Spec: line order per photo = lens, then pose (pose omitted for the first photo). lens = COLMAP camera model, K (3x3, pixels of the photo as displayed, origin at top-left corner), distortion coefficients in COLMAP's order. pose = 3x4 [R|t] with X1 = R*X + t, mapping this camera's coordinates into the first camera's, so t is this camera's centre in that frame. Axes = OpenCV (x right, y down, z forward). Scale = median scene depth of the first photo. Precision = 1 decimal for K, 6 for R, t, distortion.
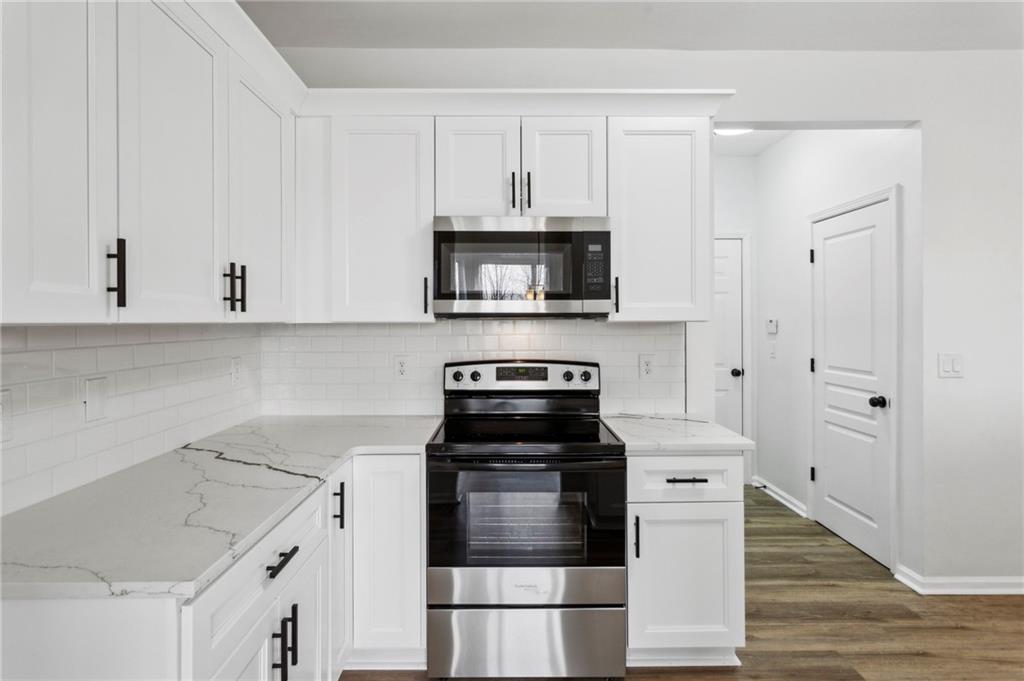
lens RADIAL K [[517.6, 0, 508.8], [0, 517.6, 321.7], [0, 0, 1]] dist [-0.000414, 0.000115]
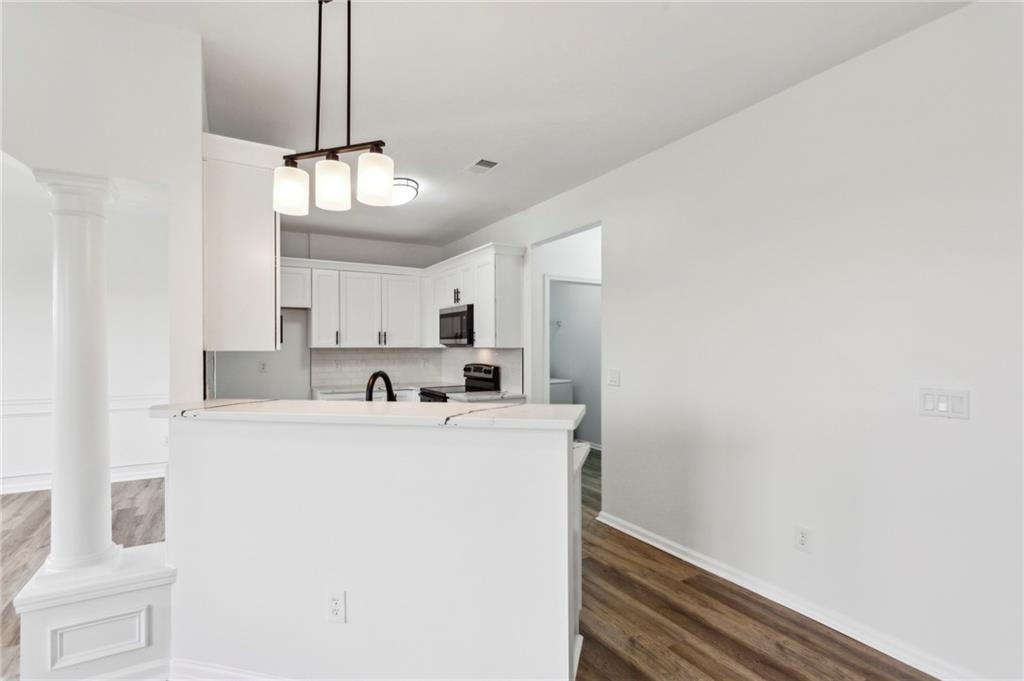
lens RADIAL K [[495.8, 0, 508.5], [0, 495.8, 355.4], [0, 0, 1]] dist [0.003529, 0.001076]
pose [[0.498687, 0.018108, -0.866593, 2.238229], [-0.003307, 0.999814, 0.018989, -0.008295], [0.866776, -0.006603, 0.498654, 0.006374]]
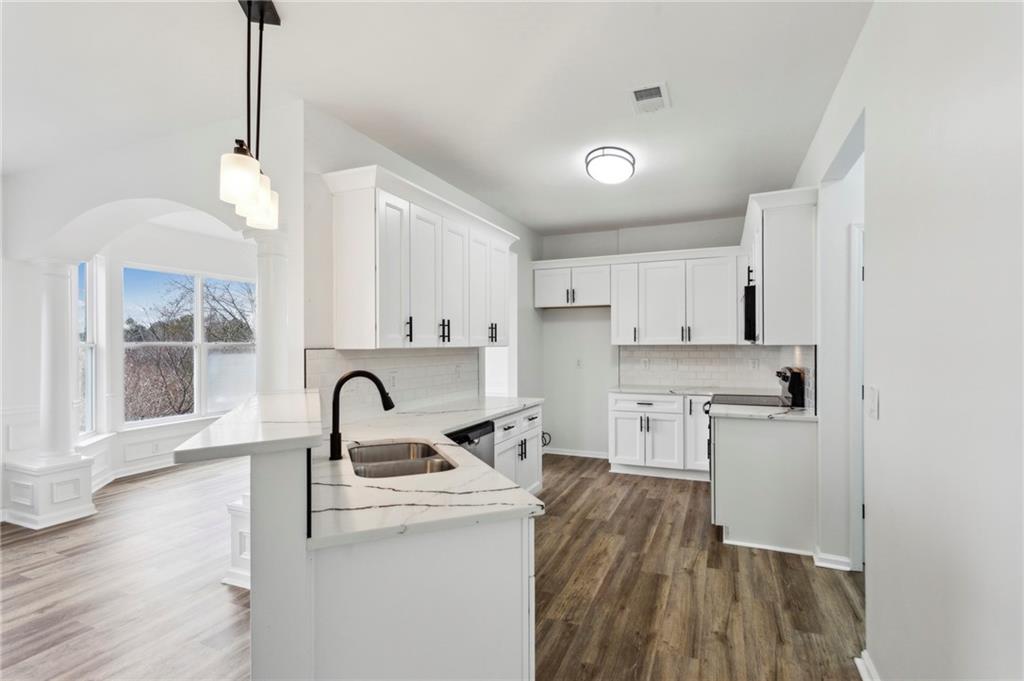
lens RADIAL K [[483.7, 0, 512.0], [0, 483.7, 340.5], [0, 0, 1]] dist [-0.032966, 0.000167]
pose [[-0.397280, -0.003844, -0.917689, 1.972524], [0.004991, 0.999967, -0.006350, -0.006313], [0.917684, -0.007103, -0.397248, 0.890217]]
